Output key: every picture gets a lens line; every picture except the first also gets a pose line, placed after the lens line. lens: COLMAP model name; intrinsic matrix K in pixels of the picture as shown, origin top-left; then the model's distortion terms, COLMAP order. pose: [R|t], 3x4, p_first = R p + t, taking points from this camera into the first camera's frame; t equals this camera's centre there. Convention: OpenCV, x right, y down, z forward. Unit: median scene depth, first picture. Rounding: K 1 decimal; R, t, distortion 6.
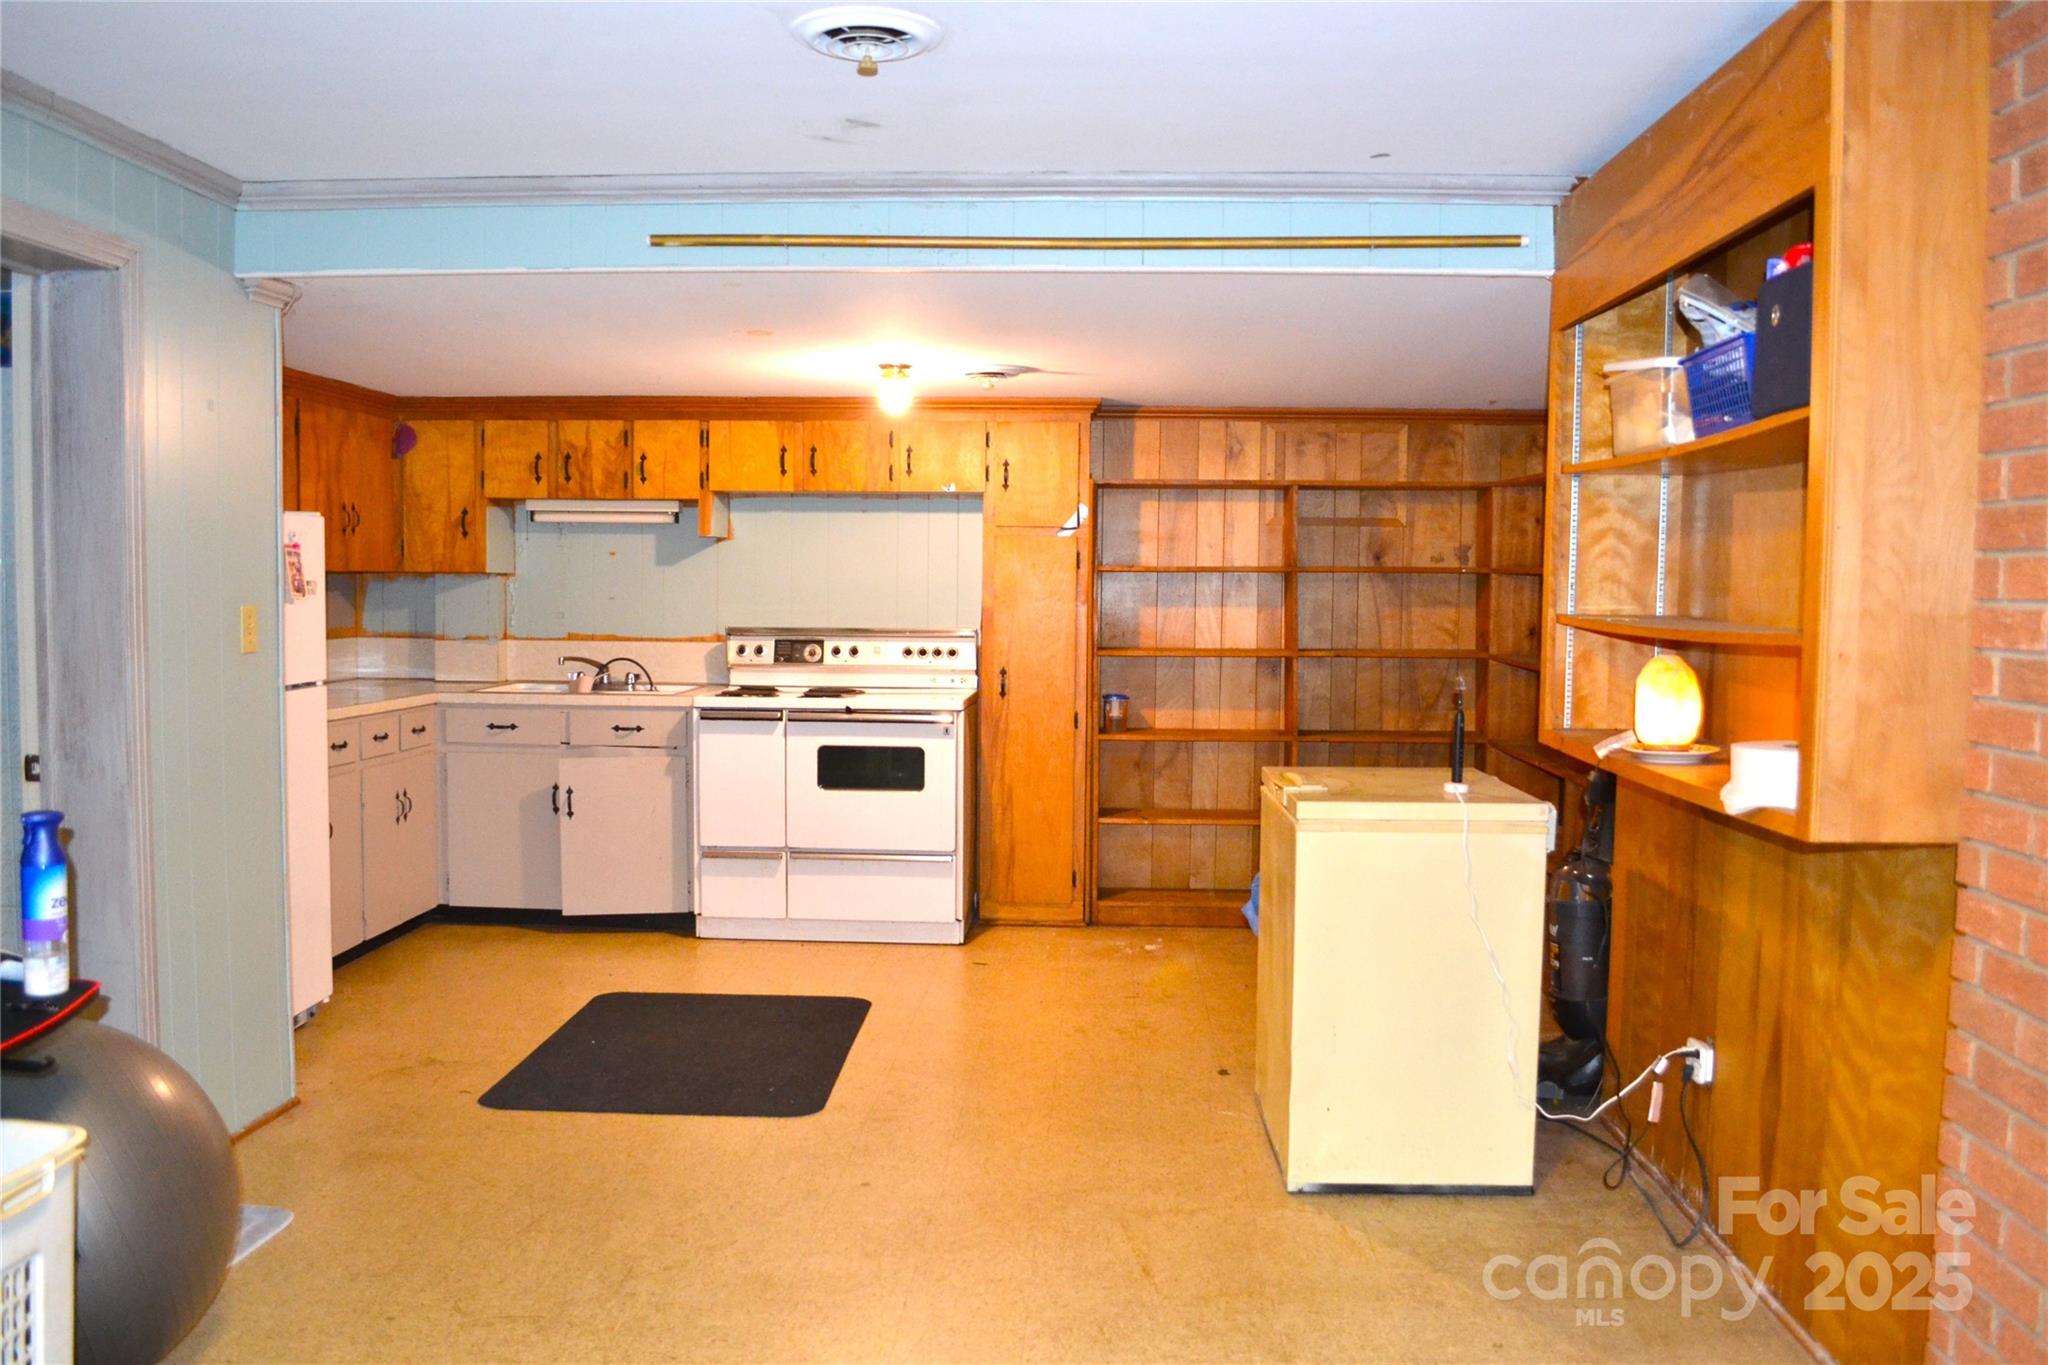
lens RADIAL K [[1645.5, 0, 1028.2], [0, 1645.5, 689.5], [0, 0, 1]] dist [-0.076564, 0.002867]
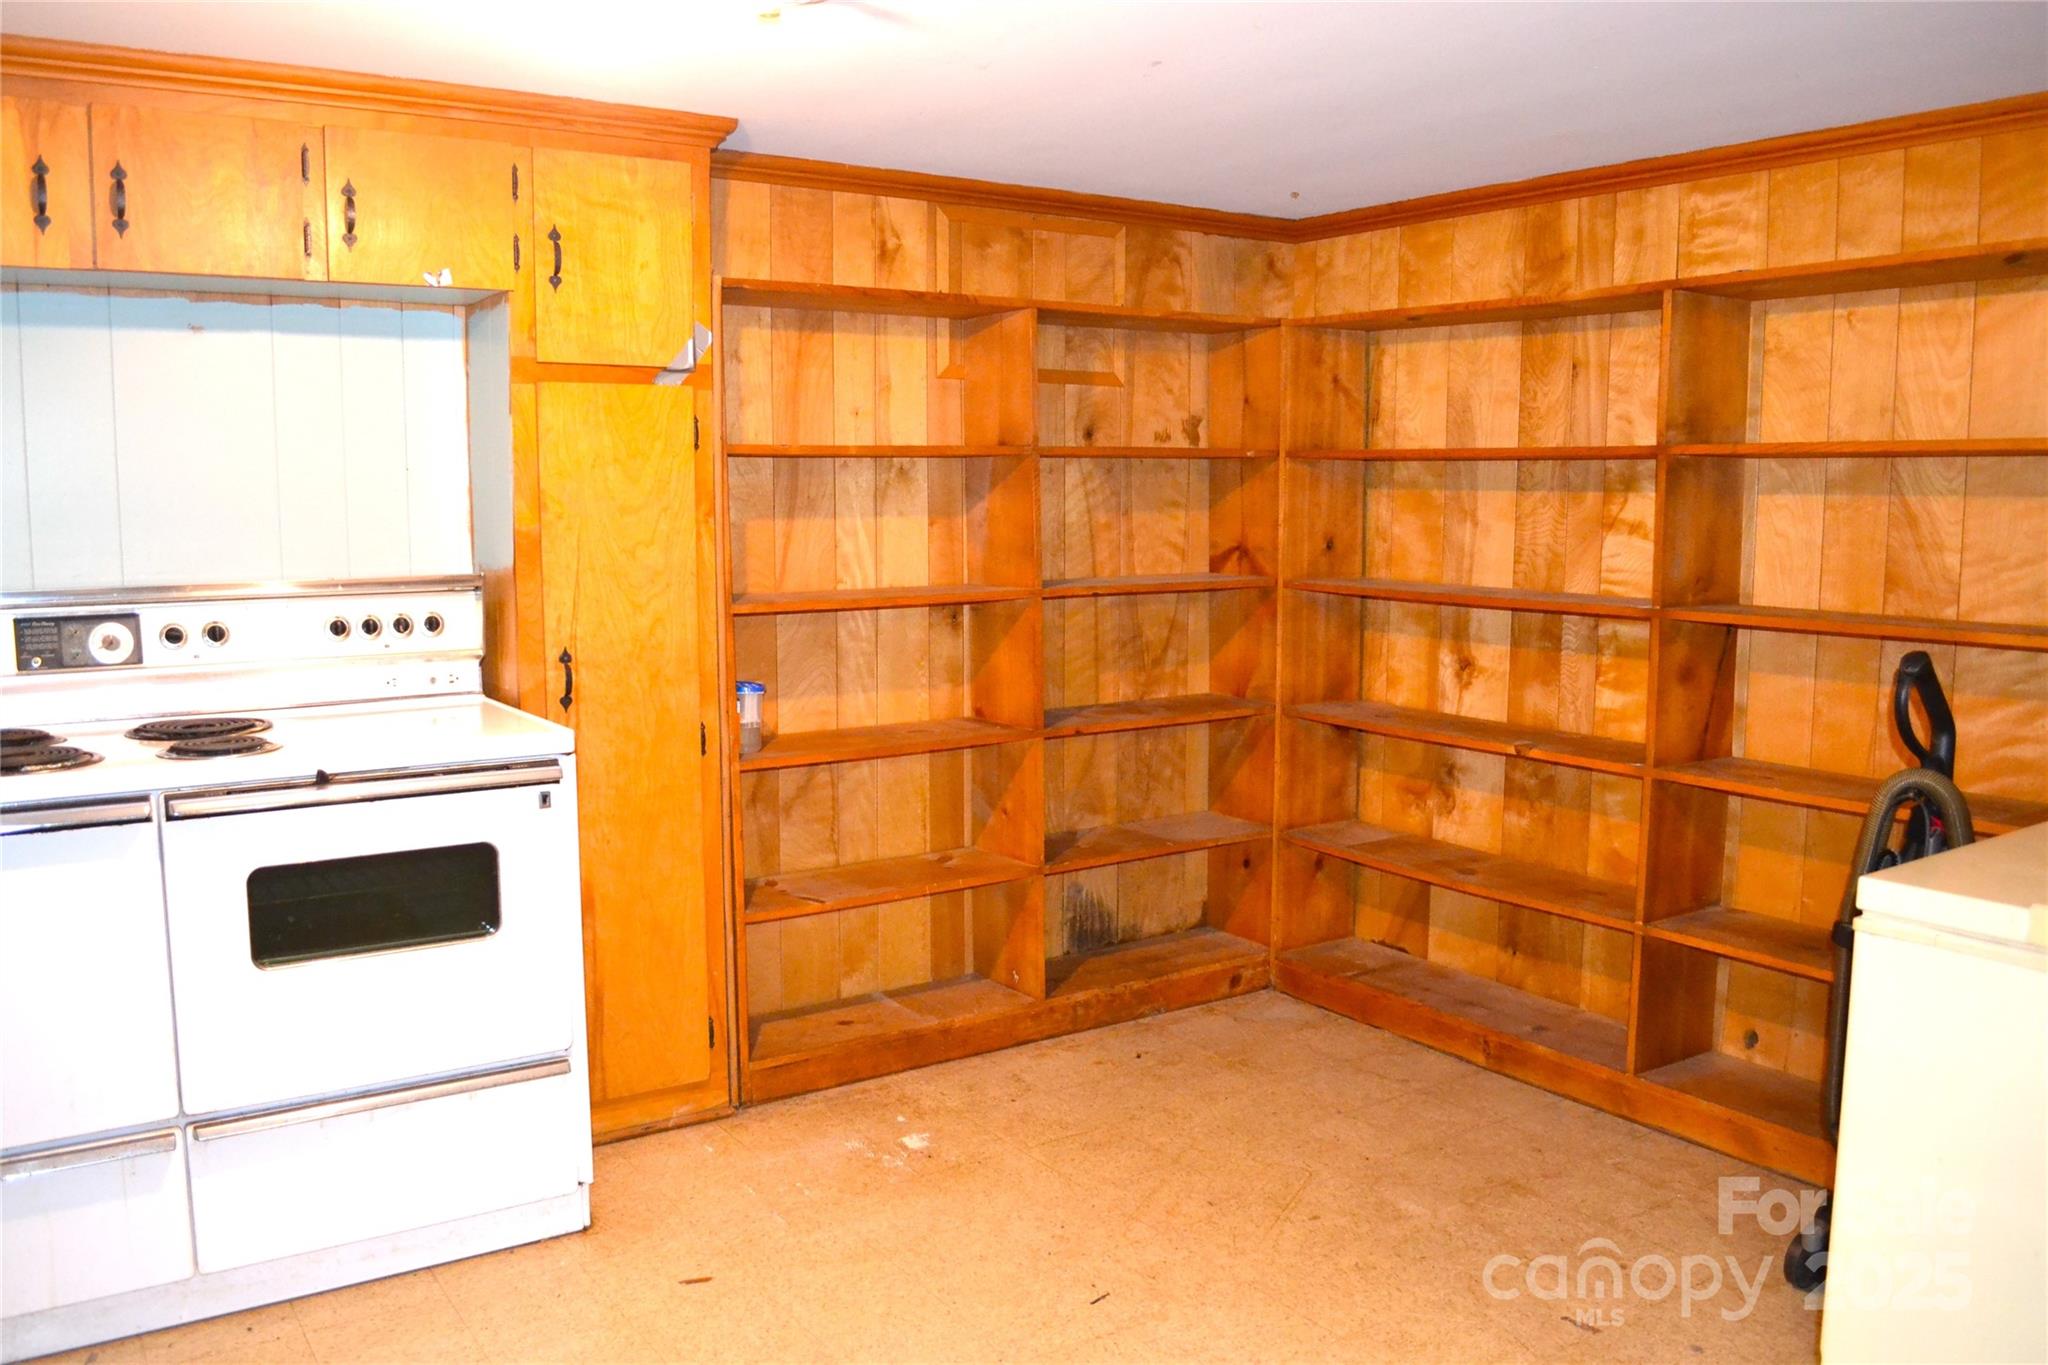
lens RADIAL K [[1645.5, 0, 1028.2], [0, 1645.5, 689.5], [0, 0, 1]] dist [-0.076564, 0.002867]
pose [[0.798813, -0.082402, 0.595909, -0.197459], [0.045459, 0.996010, 0.076790, -0.032374], [-0.599859, -0.034252, 0.799372, 0.512564]]
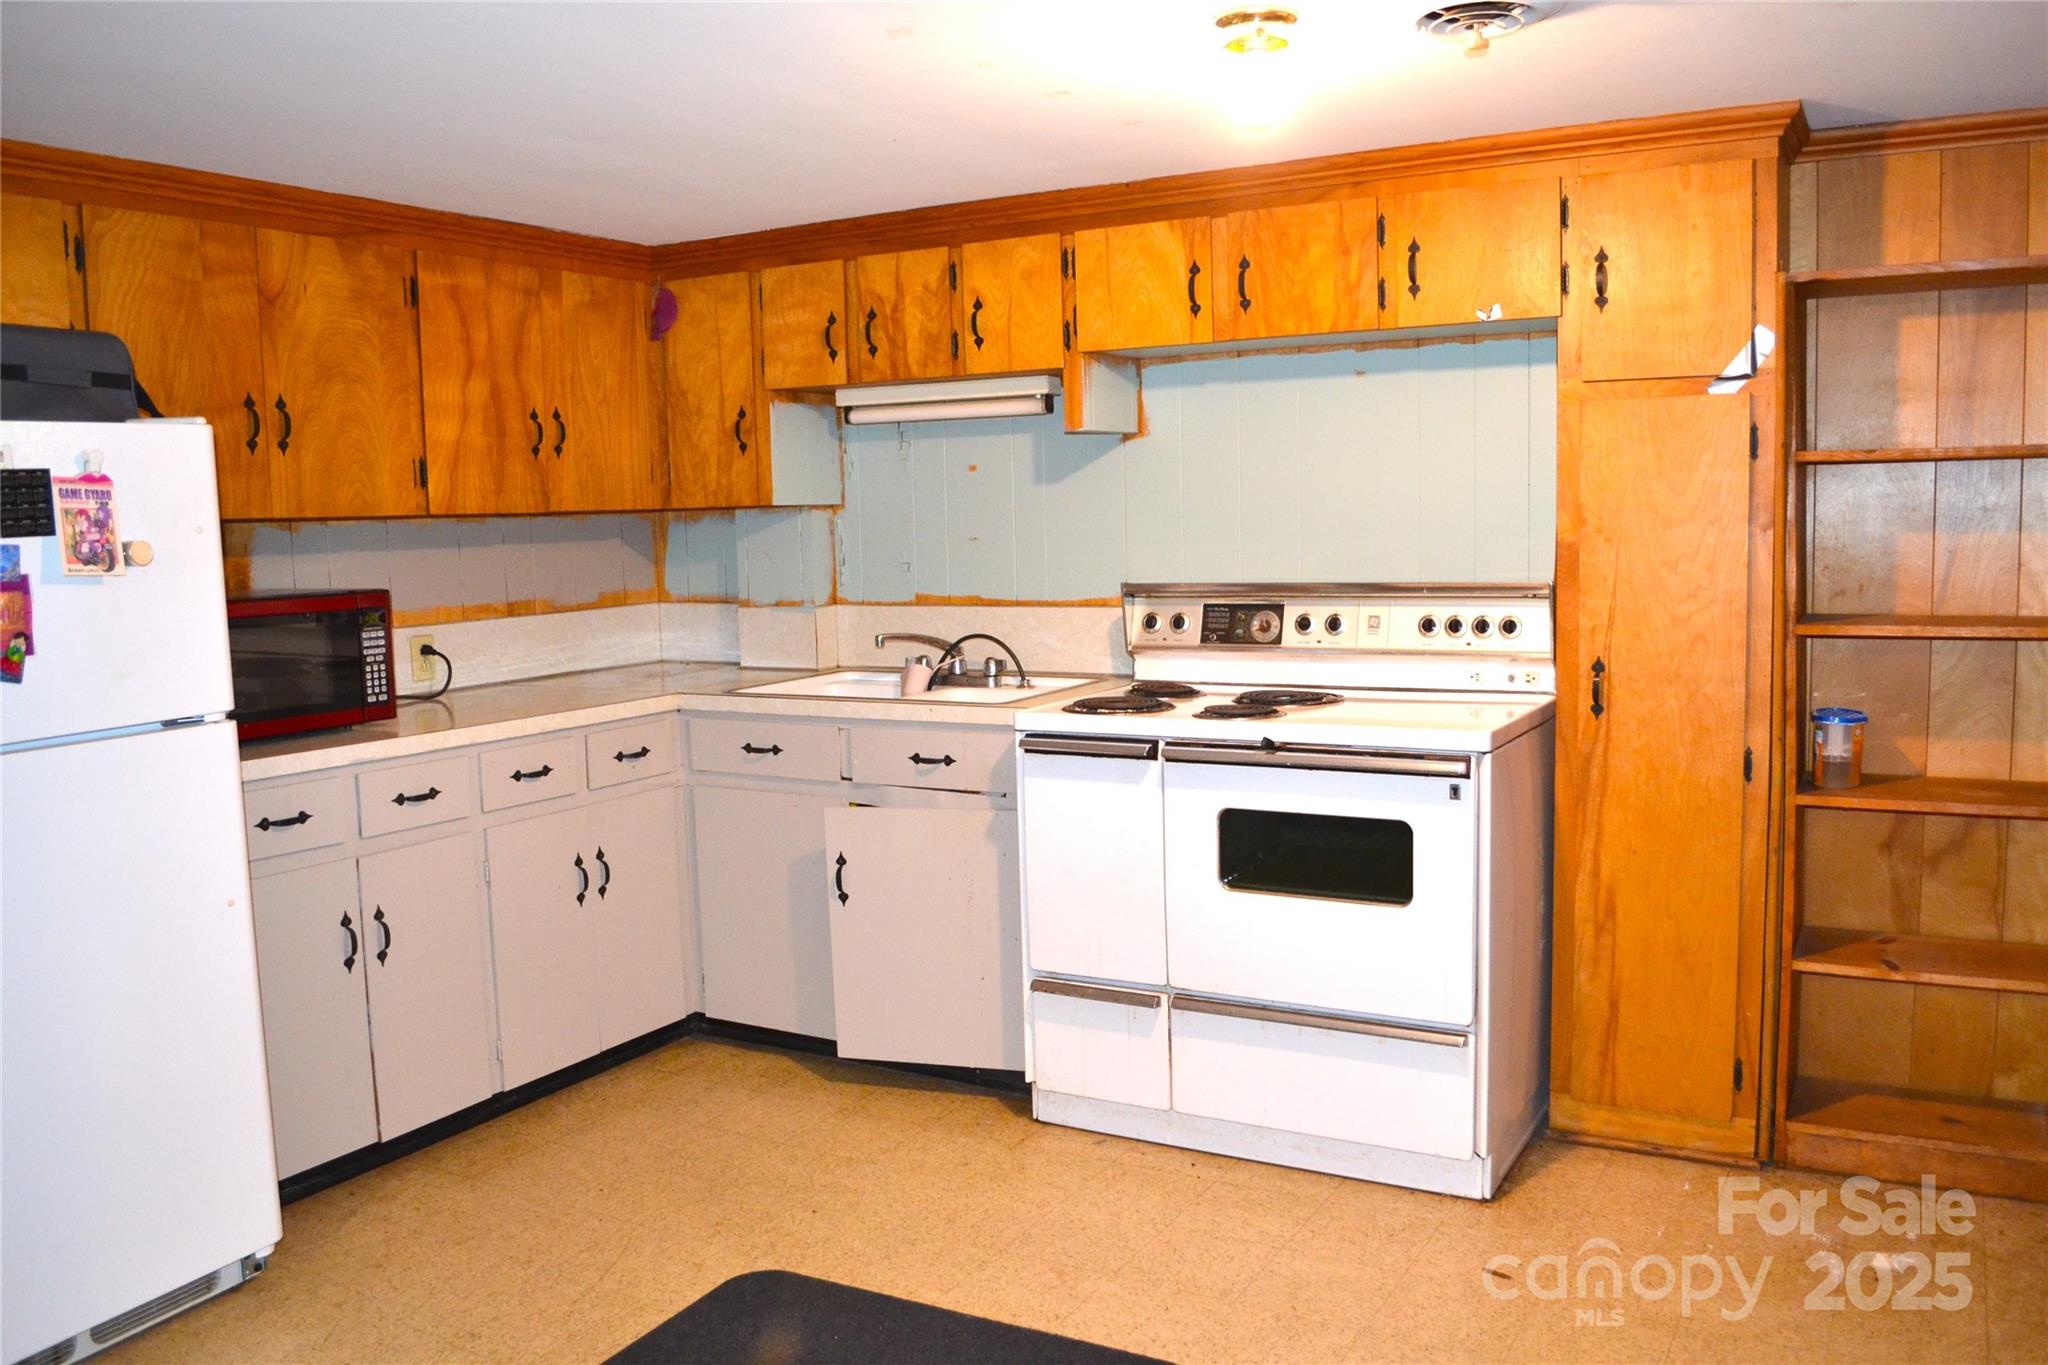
lens RADIAL K [[1645.5, 0, 1028.2], [0, 1645.5, 689.5], [0, 0, 1]] dist [-0.076564, 0.002867]
pose [[0.893239, 0.014532, -0.449348, 0.054083], [0.007507, 0.998856, 0.047226, -0.028574], [0.449520, -0.045557, 0.892108, 0.459984]]
